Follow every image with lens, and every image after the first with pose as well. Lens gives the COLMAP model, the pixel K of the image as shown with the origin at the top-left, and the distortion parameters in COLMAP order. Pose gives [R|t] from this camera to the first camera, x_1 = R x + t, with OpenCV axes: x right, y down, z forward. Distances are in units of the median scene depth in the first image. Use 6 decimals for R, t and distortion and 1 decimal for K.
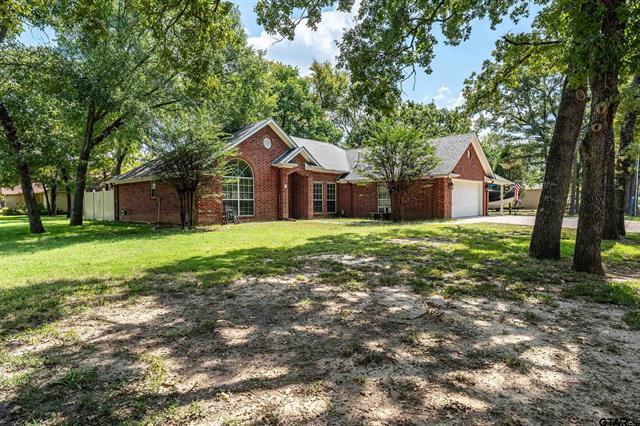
lens RADIAL K [[365.7, 0, 321.5], [0, 365.7, 213.1], [0, 0, 1]] dist [0.003432, 0.000111]
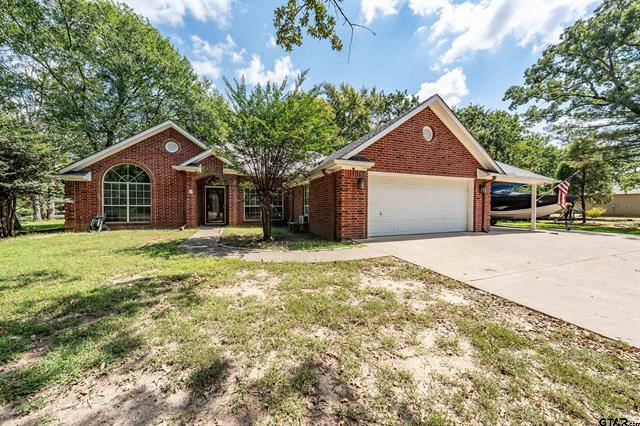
lens RADIAL K [[214.8, 0, 318.4], [0, 214.8, 209.8], [0, 0, 1]] dist [-0.000963, -0.000089]
pose [[0.891342, 0.014764, -0.453092, 0.370877], [-0.018928, 0.999810, -0.004658, -0.025632], [0.452937, 0.012728, 0.891452, 0.554541]]
